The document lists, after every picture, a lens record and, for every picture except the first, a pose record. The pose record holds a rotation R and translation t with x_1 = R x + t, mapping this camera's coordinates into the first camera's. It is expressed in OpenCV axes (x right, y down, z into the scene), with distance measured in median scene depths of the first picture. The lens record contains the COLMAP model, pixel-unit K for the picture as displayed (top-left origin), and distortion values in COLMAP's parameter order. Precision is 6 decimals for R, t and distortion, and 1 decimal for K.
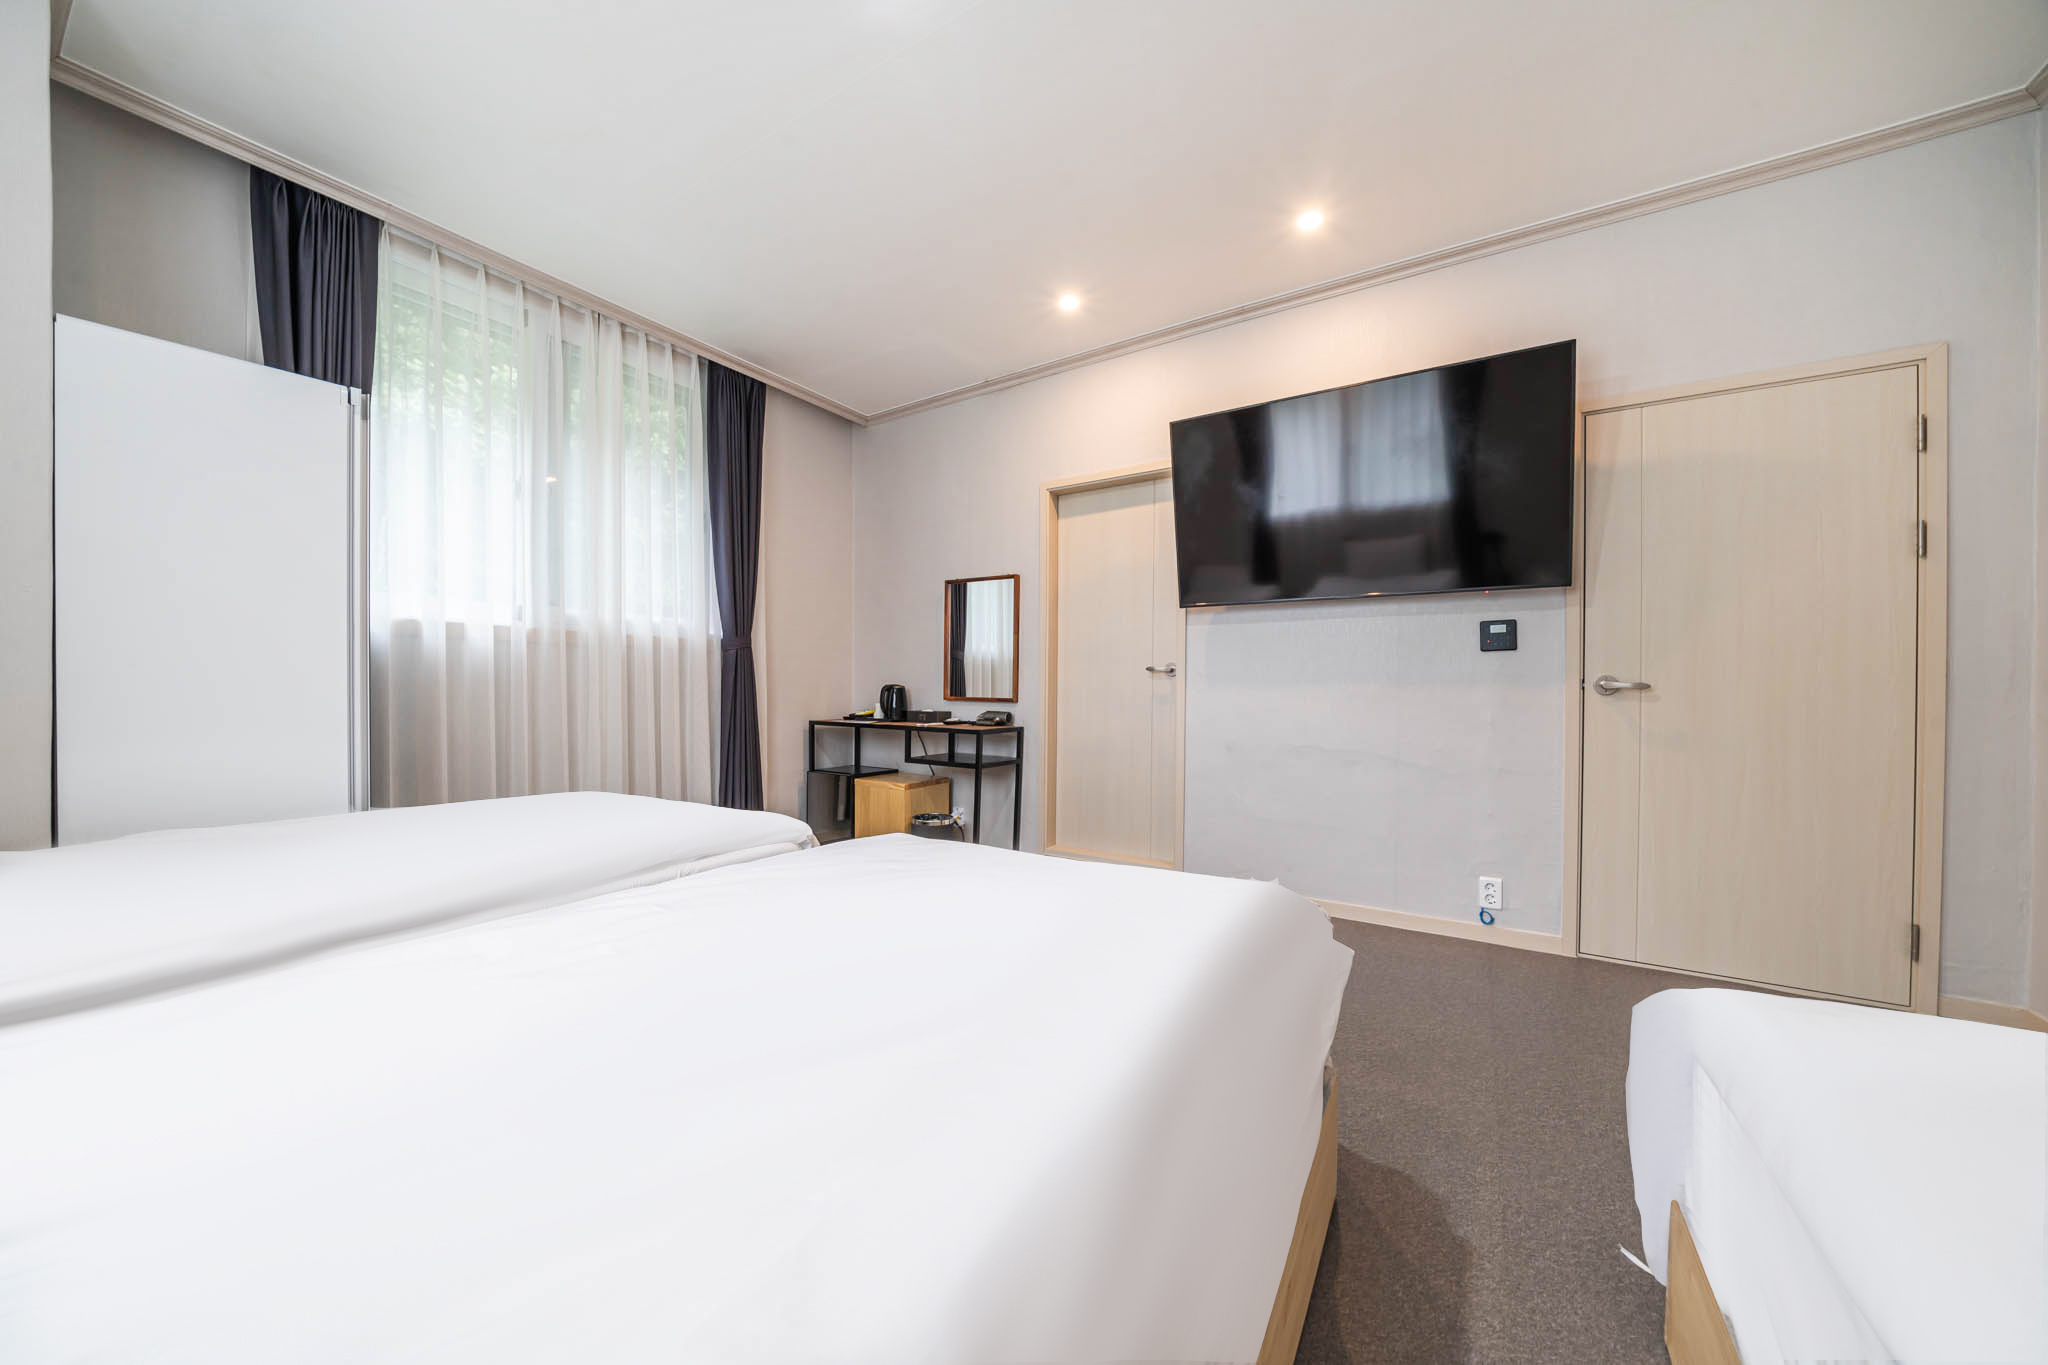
lens RADIAL K [[704.1, 0, 1017.8], [0, 704.1, 694.0], [0, 0, 1]] dist [-0.015479, 0.000289]
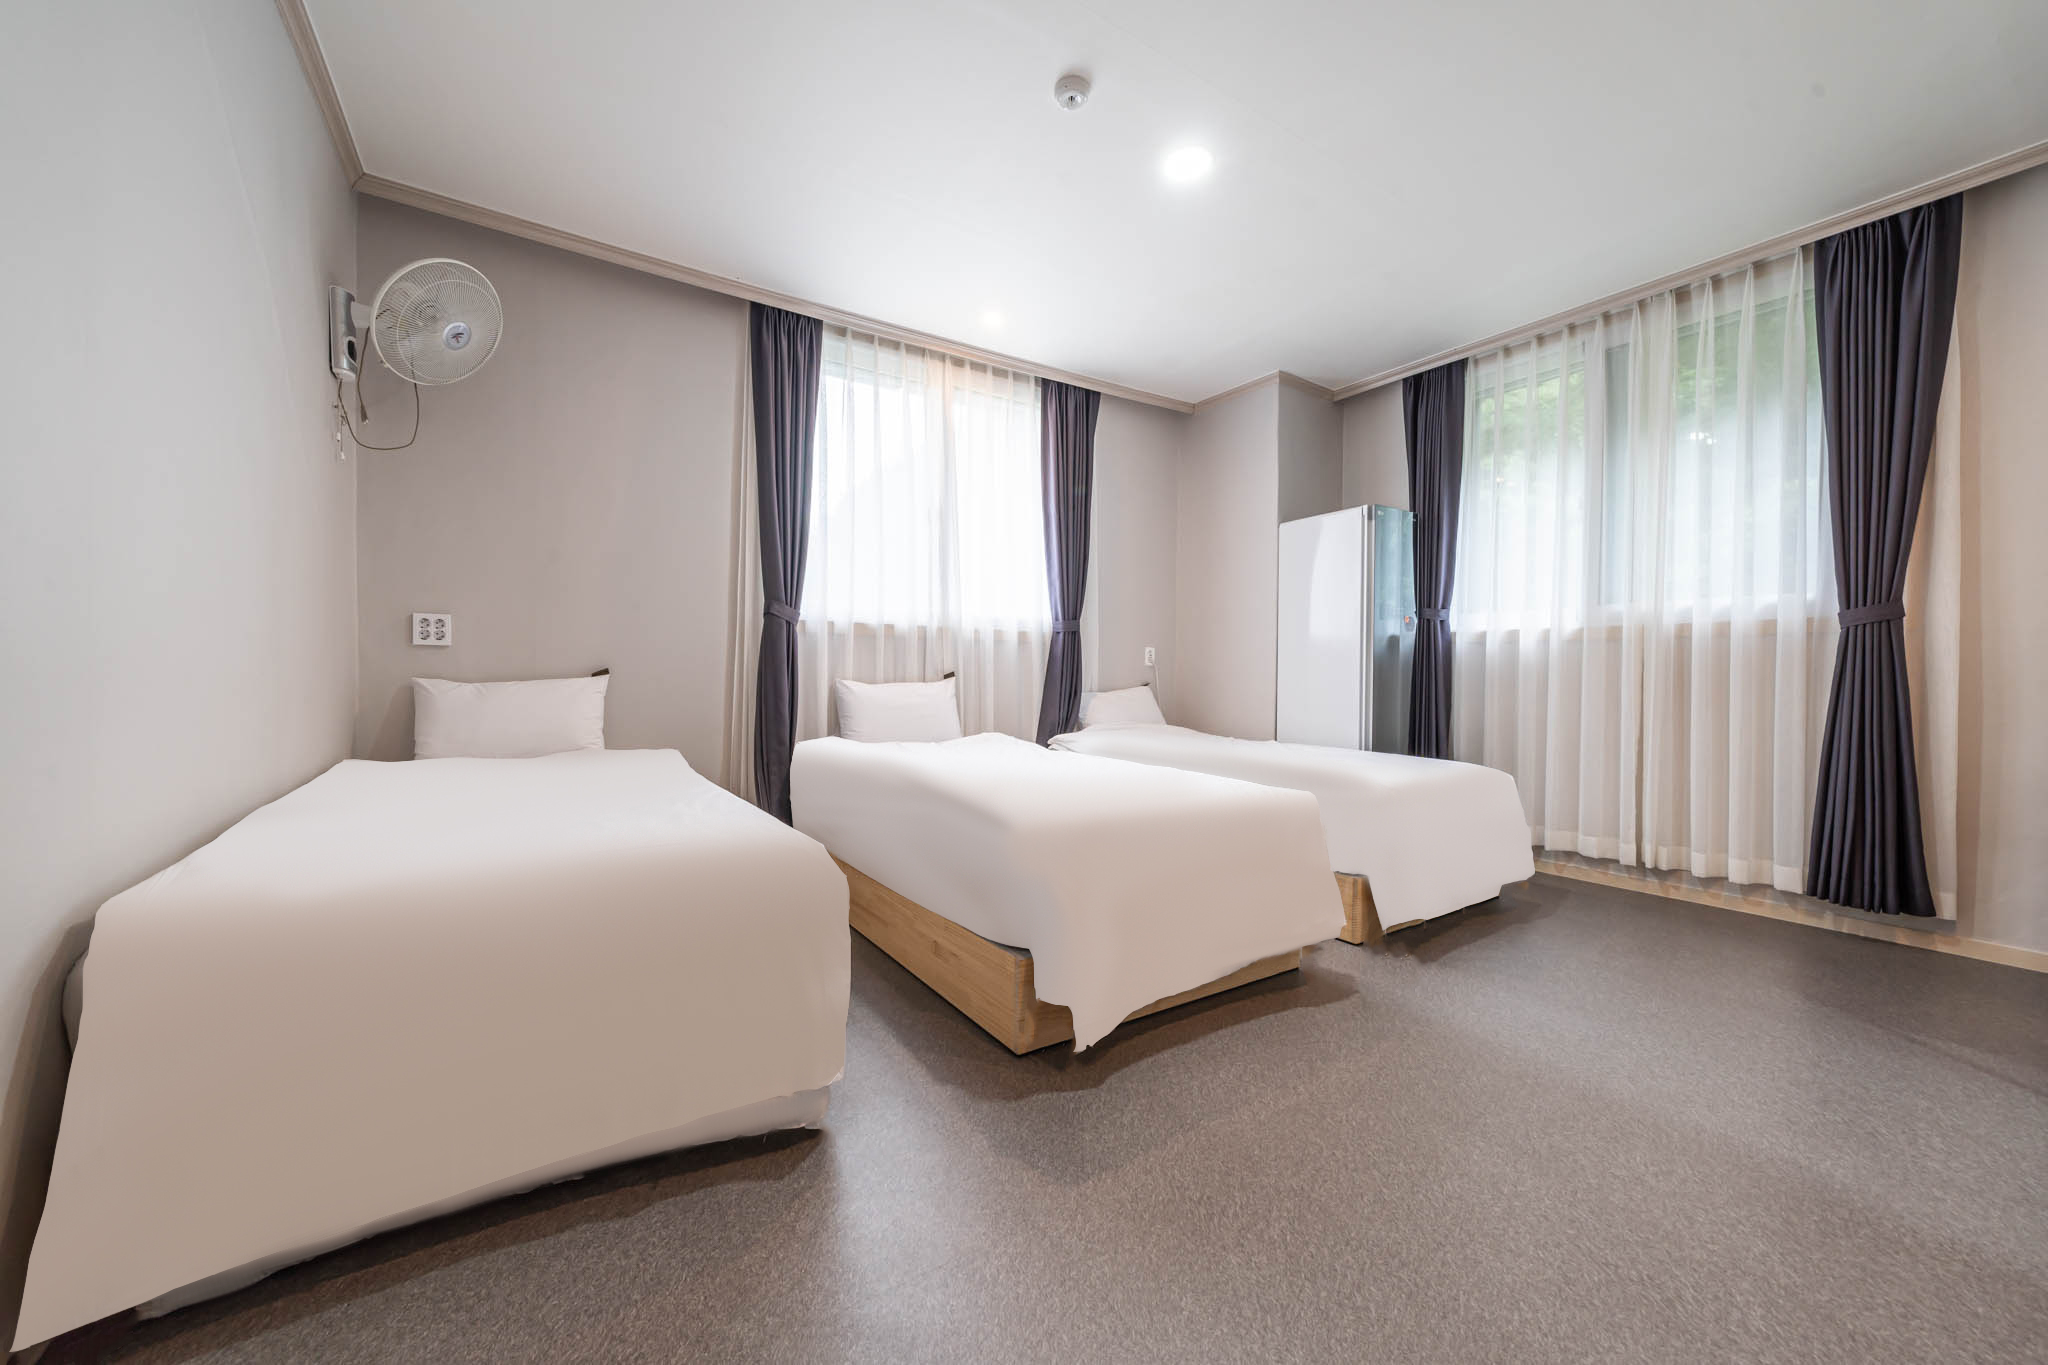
lens RADIAL K [[734.9, 0, 1012.9], [0, 734.9, 679.5], [0, 0, 1]] dist [-0.001415, 0.000354]
pose [[-0.408368, -0.003353, -0.912811, 0.725544], [-0.018249, 0.999823, 0.004492, -0.001407], [0.912635, 0.018493, -0.408357, 0.647399]]
